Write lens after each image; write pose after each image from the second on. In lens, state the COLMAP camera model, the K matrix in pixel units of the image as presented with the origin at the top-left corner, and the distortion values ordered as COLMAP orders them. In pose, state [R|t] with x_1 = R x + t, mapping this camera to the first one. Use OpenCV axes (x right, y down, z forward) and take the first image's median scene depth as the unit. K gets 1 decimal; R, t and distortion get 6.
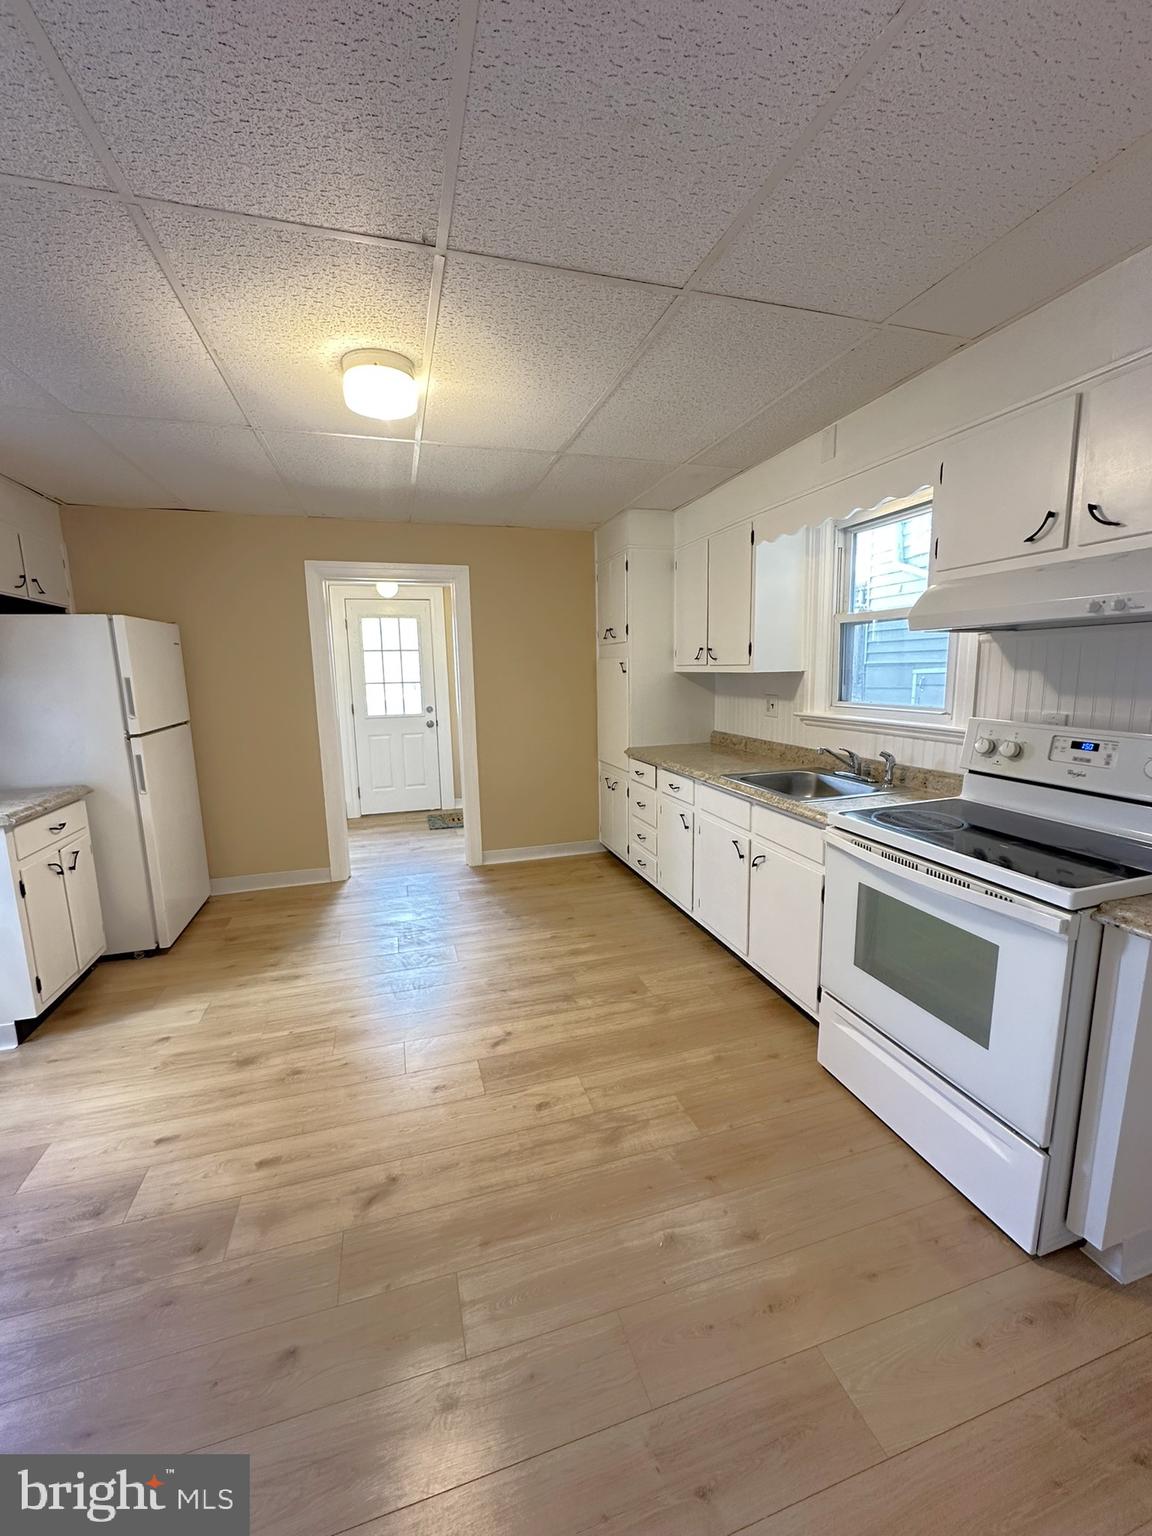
lens RADIAL K [[608.9, 0, 570.3], [0, 608.9, 766.4], [0, 0, 1]] dist [-0.005351, 0.000764]
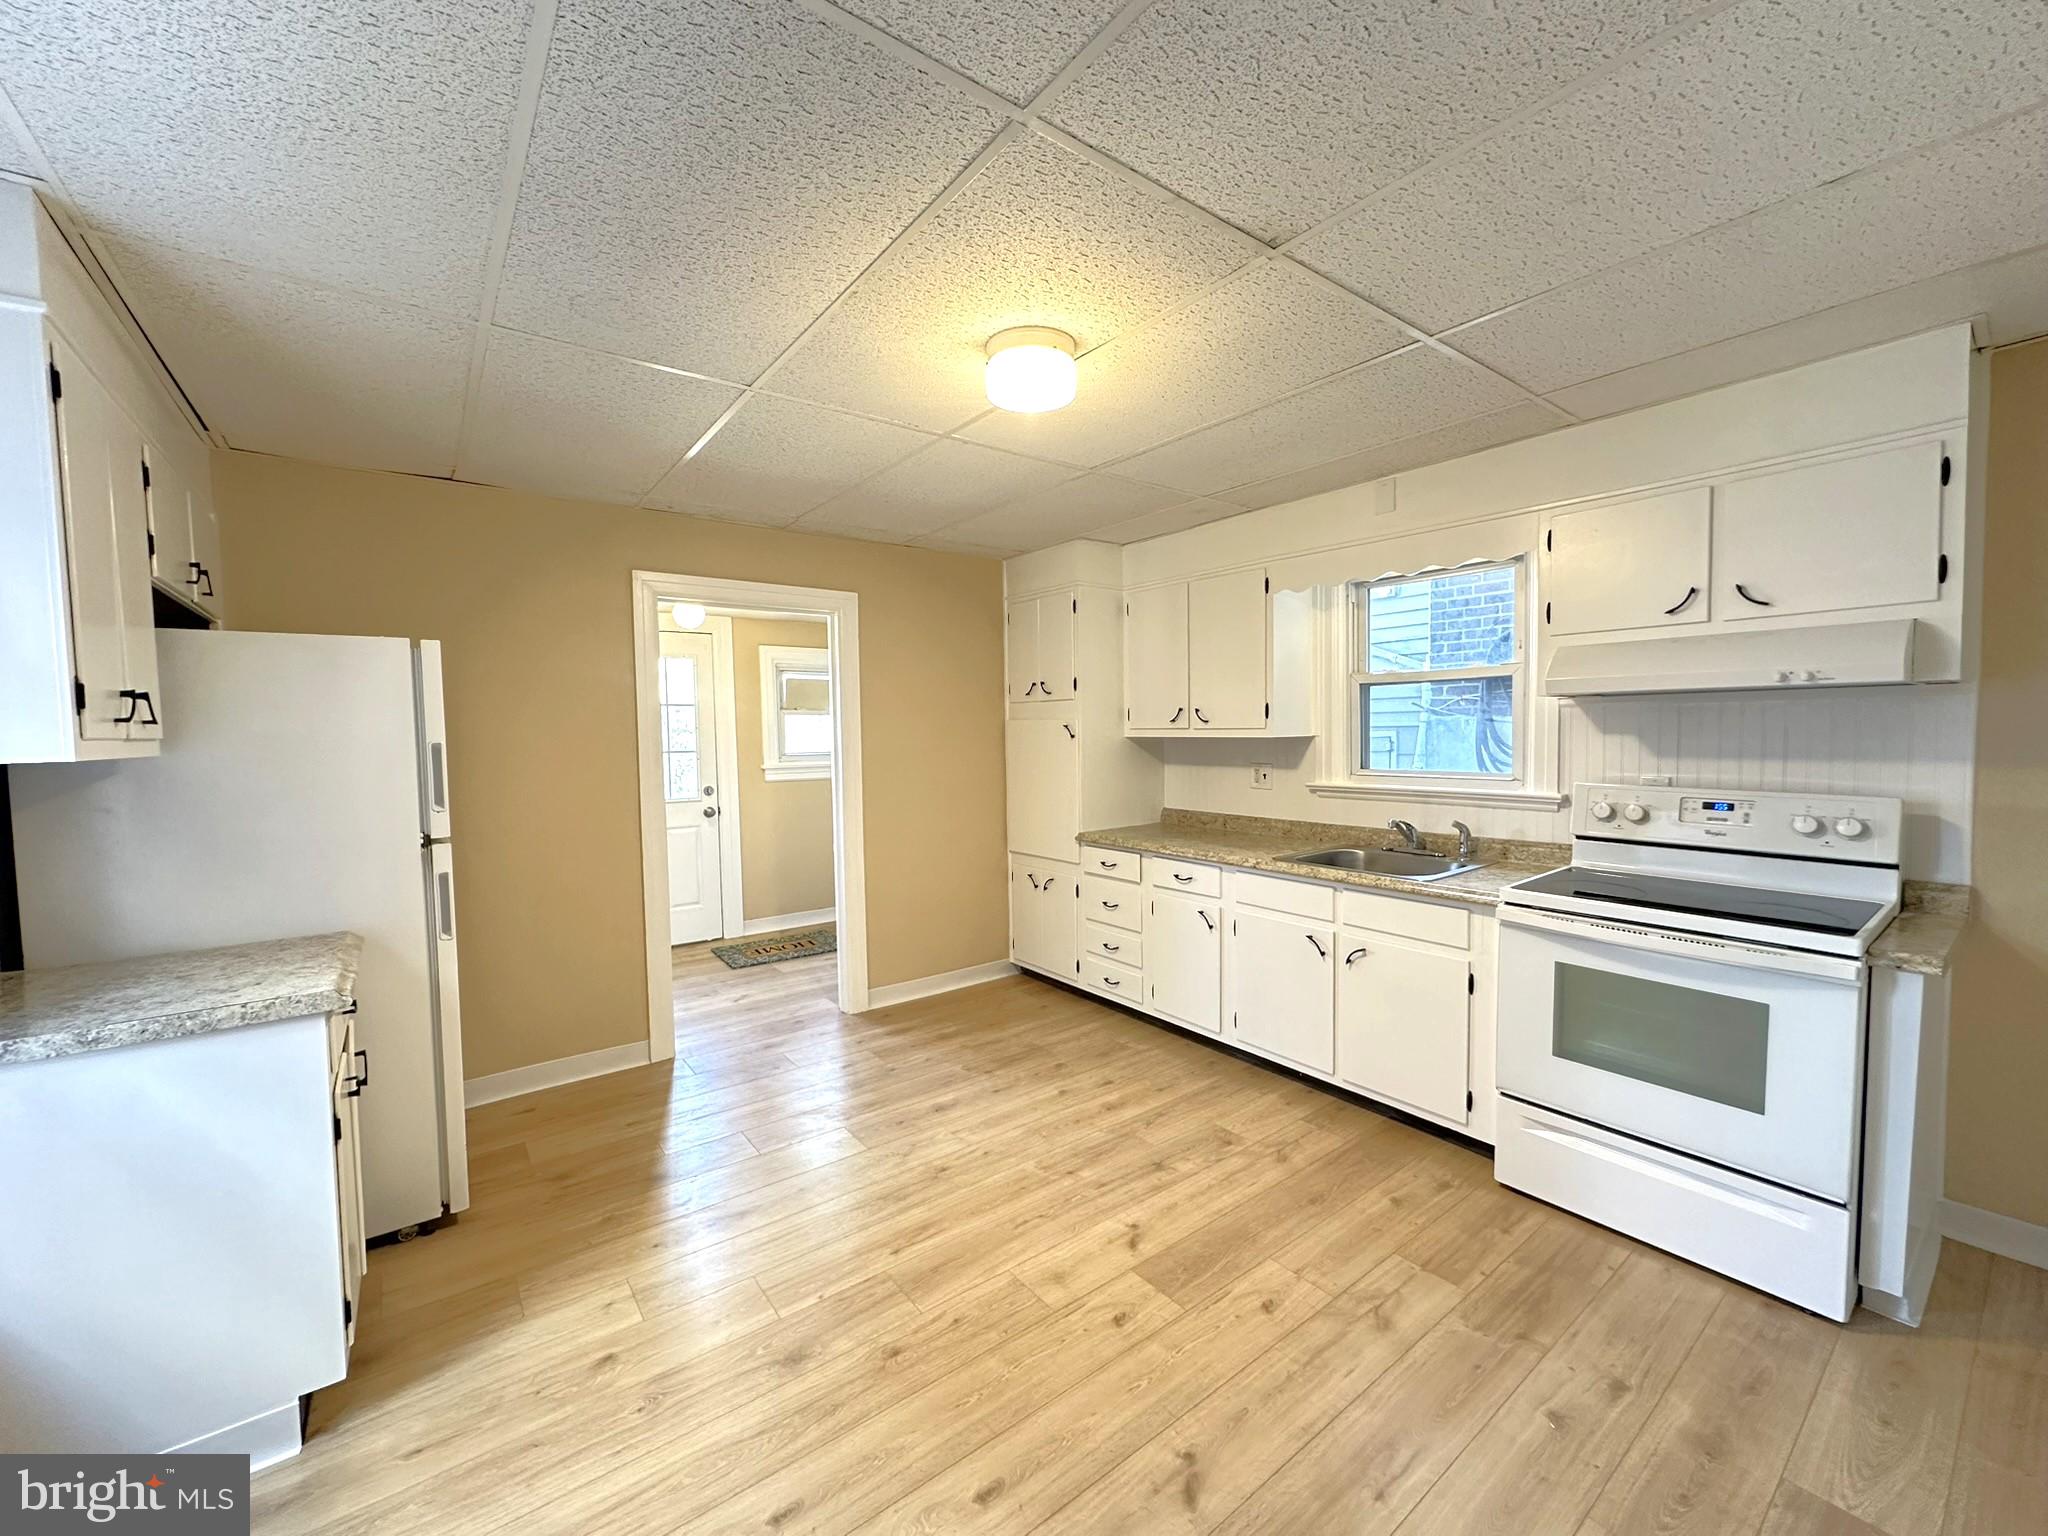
lens RADIAL K [[811.9, 0, 1013.8], [0, 811.9, 768.6], [0, 0, 1]] dist [-0.005351, 0.000764]
pose [[0.938144, -0.011280, 0.346062, -0.551568], [0.051468, 0.992909, -0.107161, -0.008025], [-0.342399, 0.118344, 0.932072, 0.079204]]
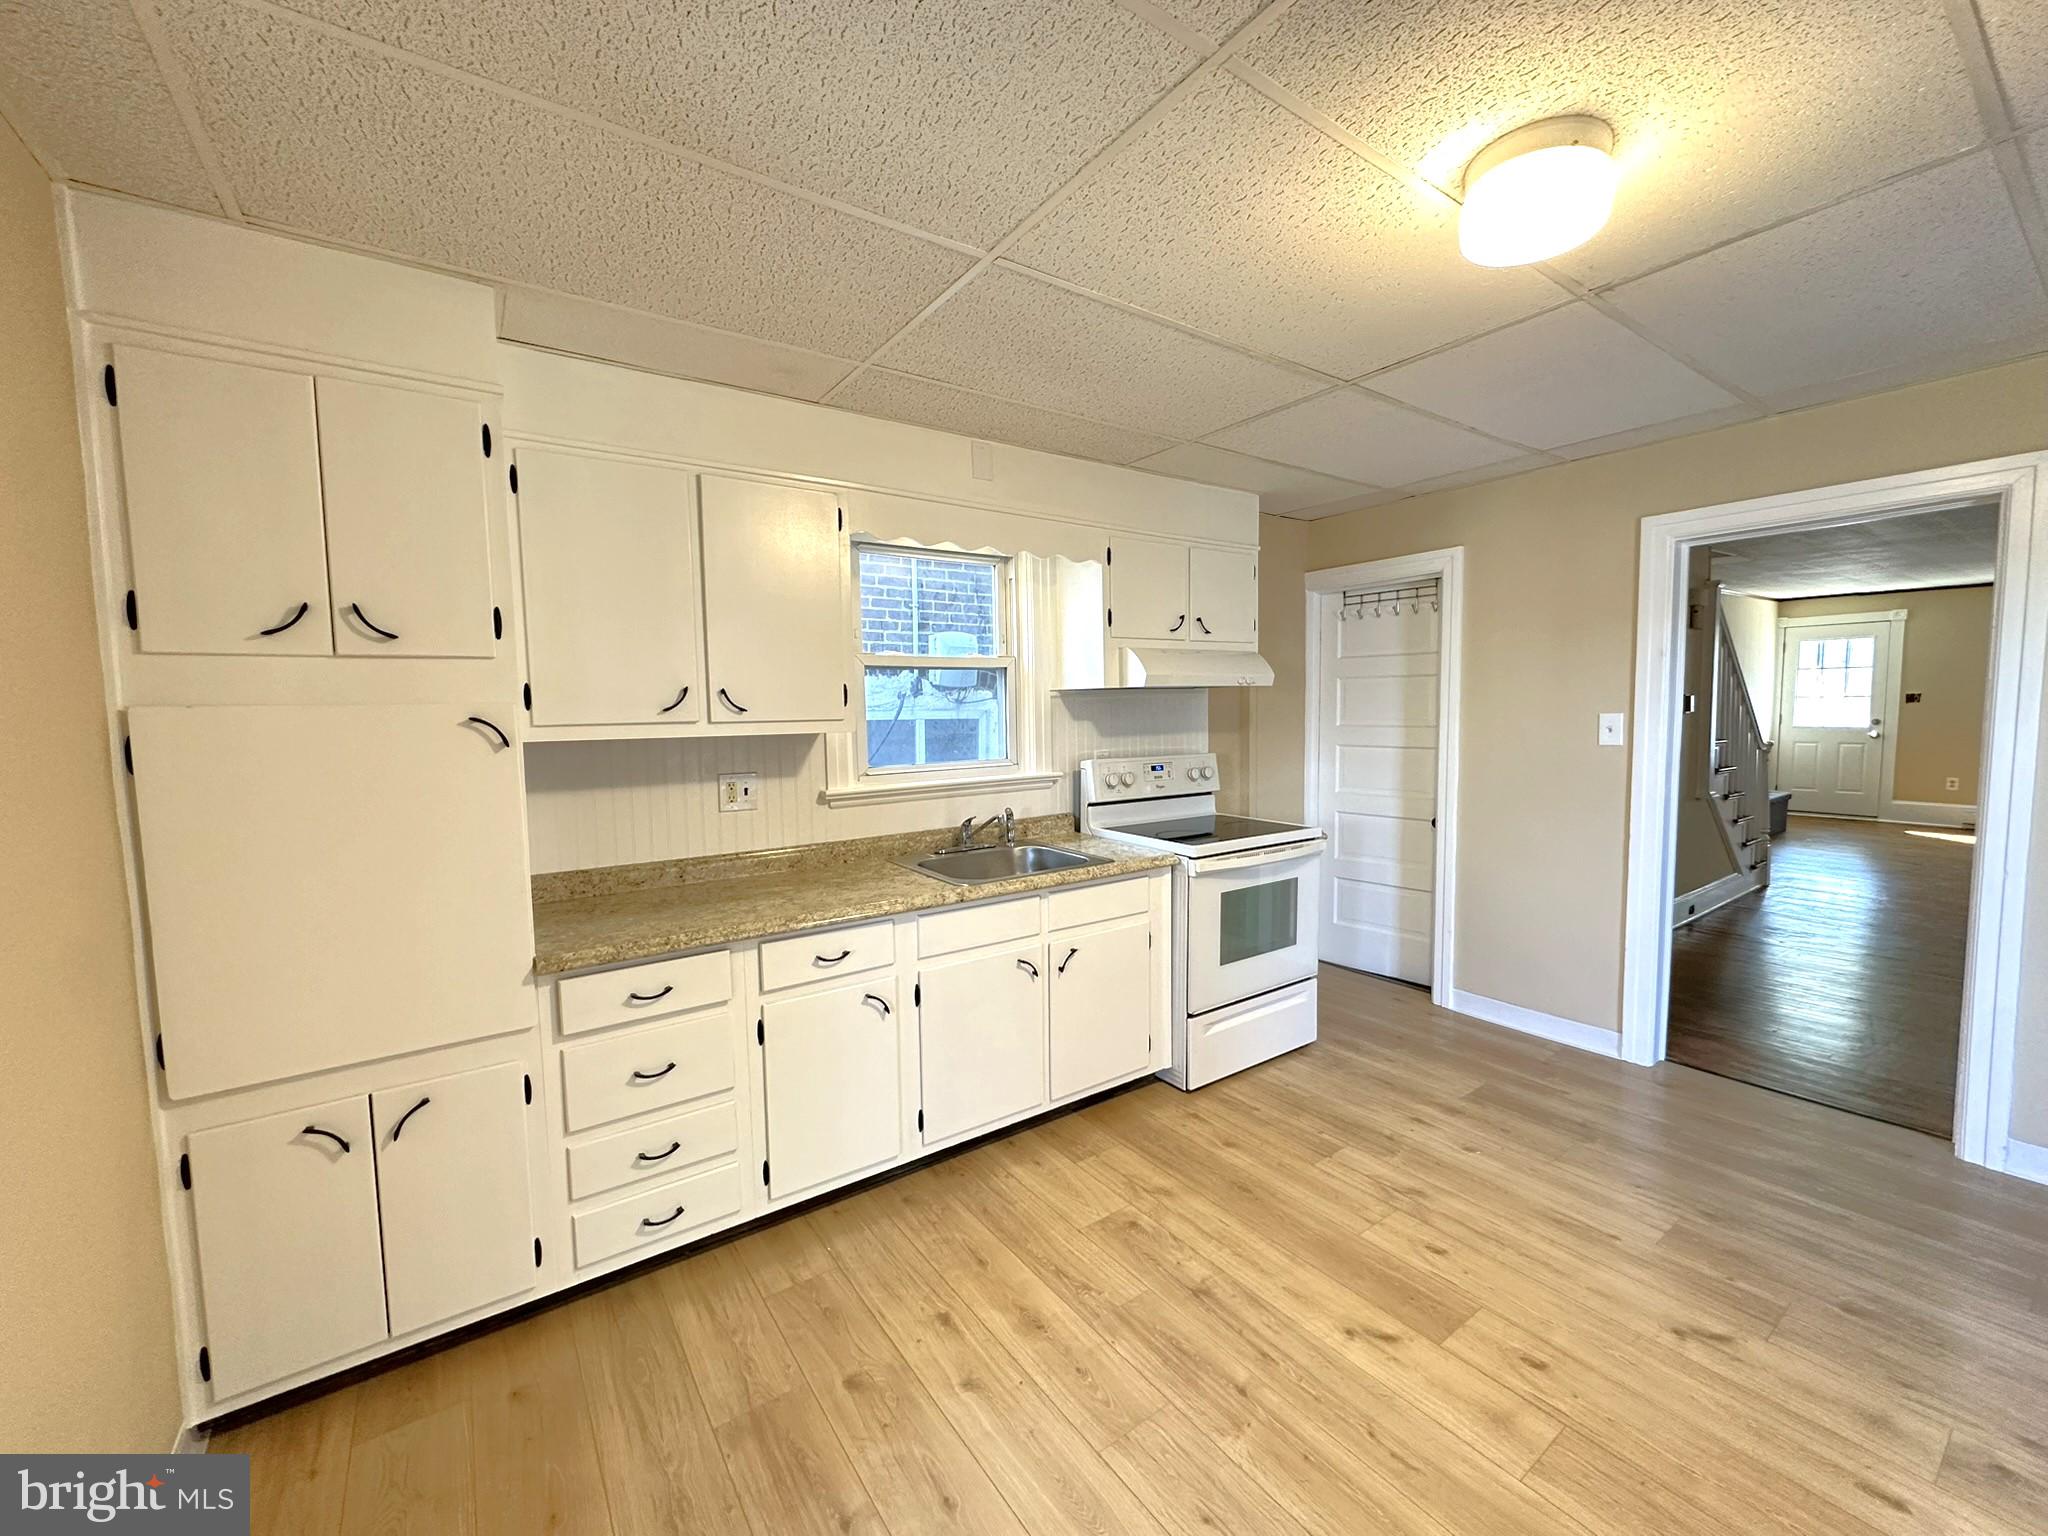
lens RADIAL K [[811.9, 0, 1025.3], [0, 811.9, 769.7], [0, 0, 1]] dist [-0.005351, 0.000764]
pose [[-0.320832, -0.049030, 0.945866, -0.690599], [0.175476, 0.978293, 0.110231, -0.222554], [-0.930739, 0.201342, -0.305265, 1.382015]]
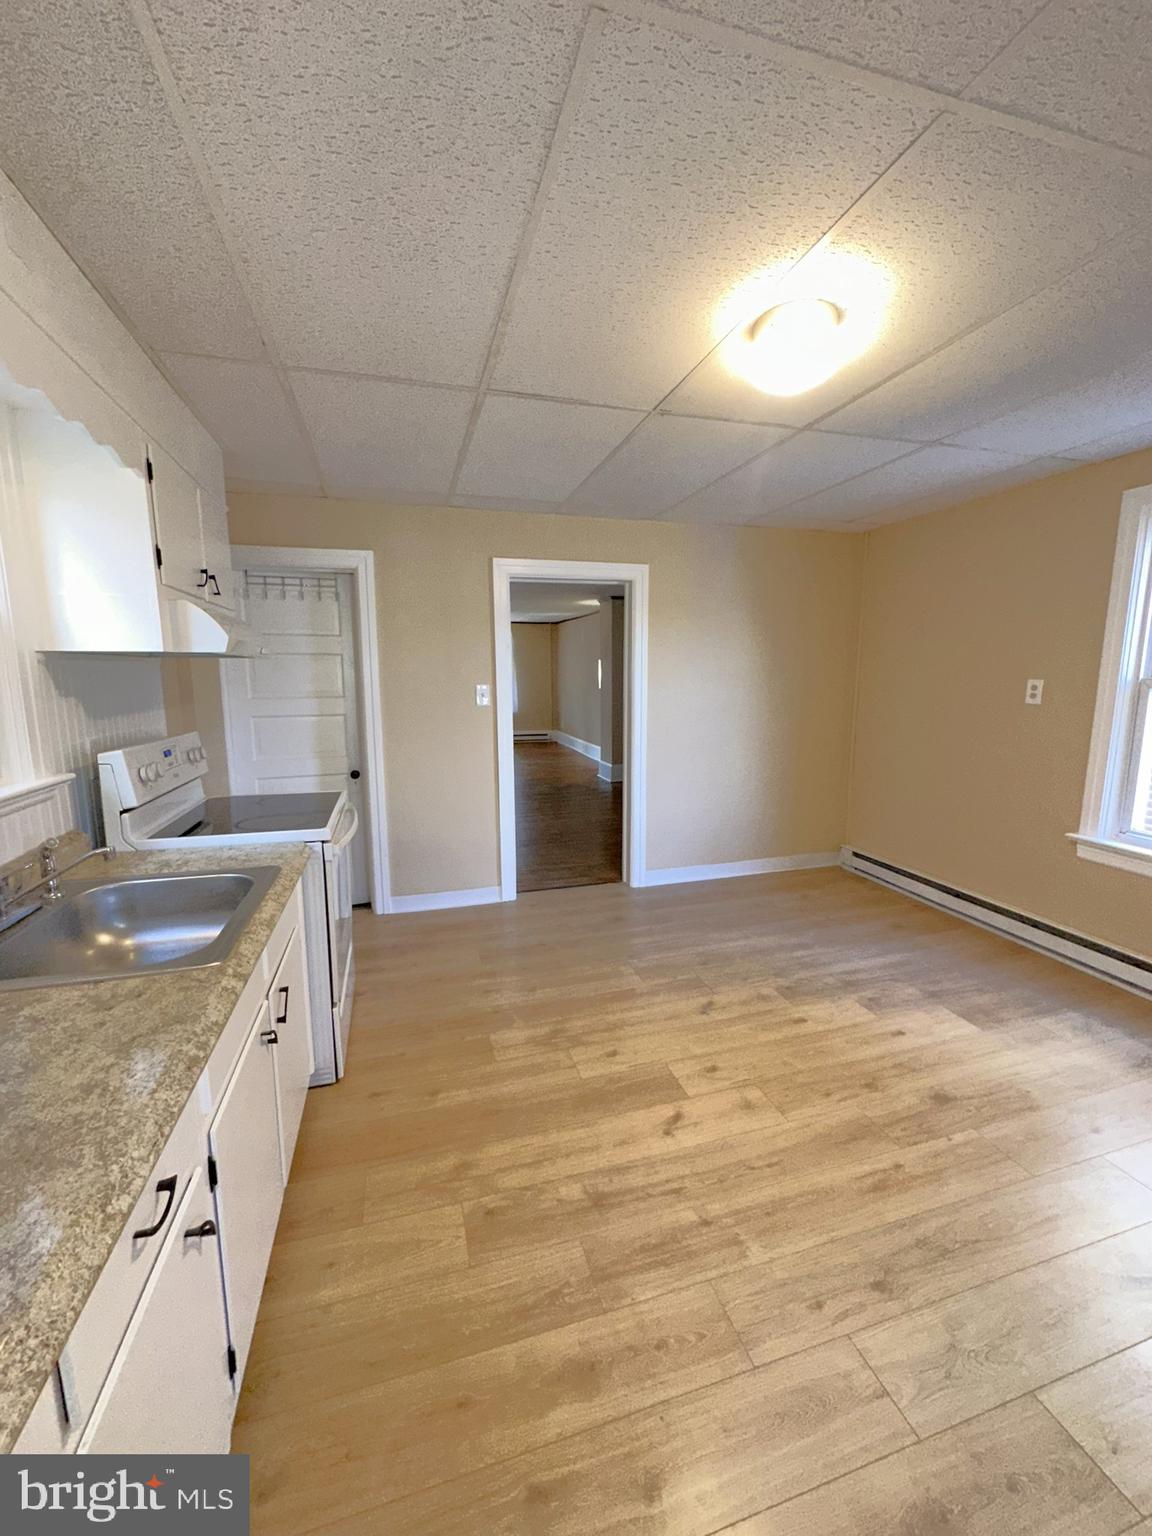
lens RADIAL K [[608.9, 0, 573.5], [0, 608.9, 768.2], [0, 0, 1]] dist [-0.005351, 0.000764]
pose [[-0.999682, 0.023839, 0.008195, 0.004994], [0.025206, 0.950008, 0.311207, -0.267301], [-0.000367, 0.311315, -0.950307, 1.574677]]
